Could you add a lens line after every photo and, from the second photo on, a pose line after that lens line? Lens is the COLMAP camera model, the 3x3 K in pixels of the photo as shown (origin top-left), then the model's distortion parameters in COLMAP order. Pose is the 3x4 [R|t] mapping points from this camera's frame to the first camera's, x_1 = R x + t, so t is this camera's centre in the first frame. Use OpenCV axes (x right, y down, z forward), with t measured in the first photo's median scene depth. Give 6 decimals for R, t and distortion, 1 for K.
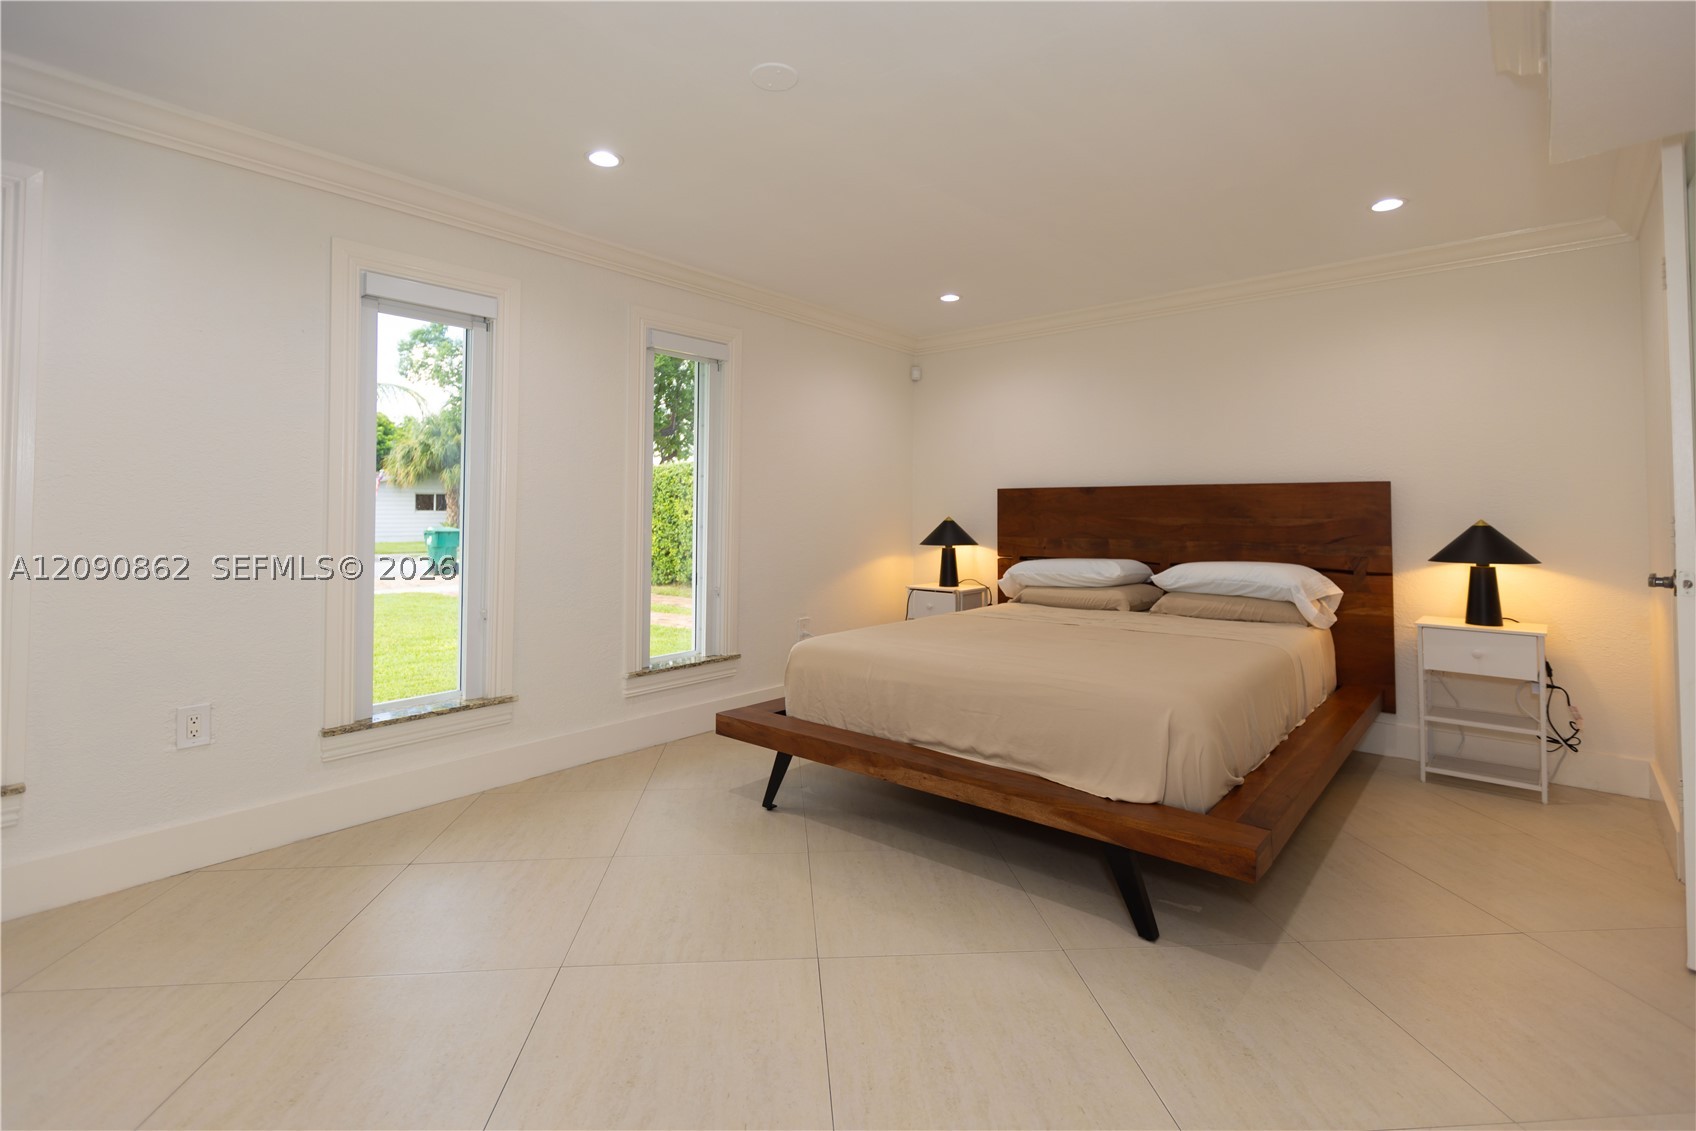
lens RADIAL K [[819.5, 0, 844.2], [0, 819.5, 476.5], [0, 0, 1]] dist [0.003275, 0.000389]
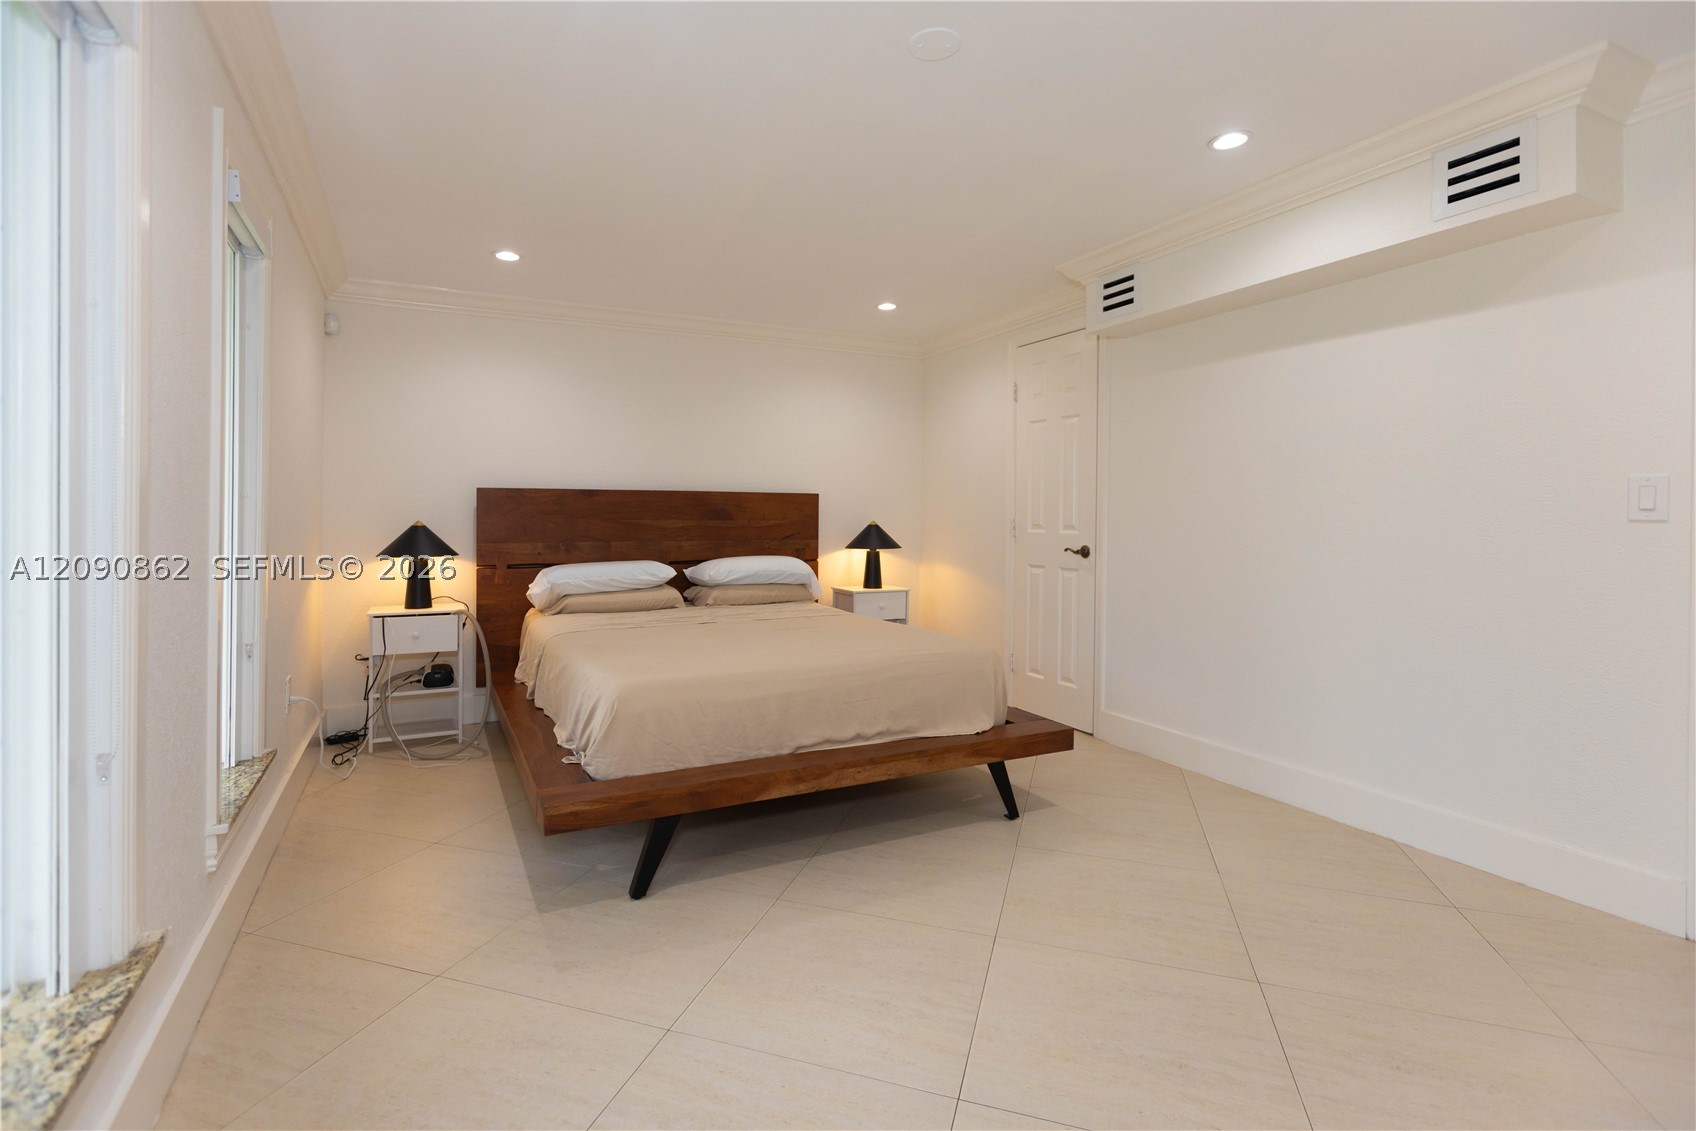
lens RADIAL K [[791.2, 0, 843.8], [0, 791.2, 518.4], [0, 0, 1]] dist [0.000893, 0.000171]
pose [[0.381956, -0.003028, 0.924175, -0.564686], [-0.043541, 0.998825, 0.021268, 0.017179], [-0.923154, -0.048364, 0.381376, 0.437925]]
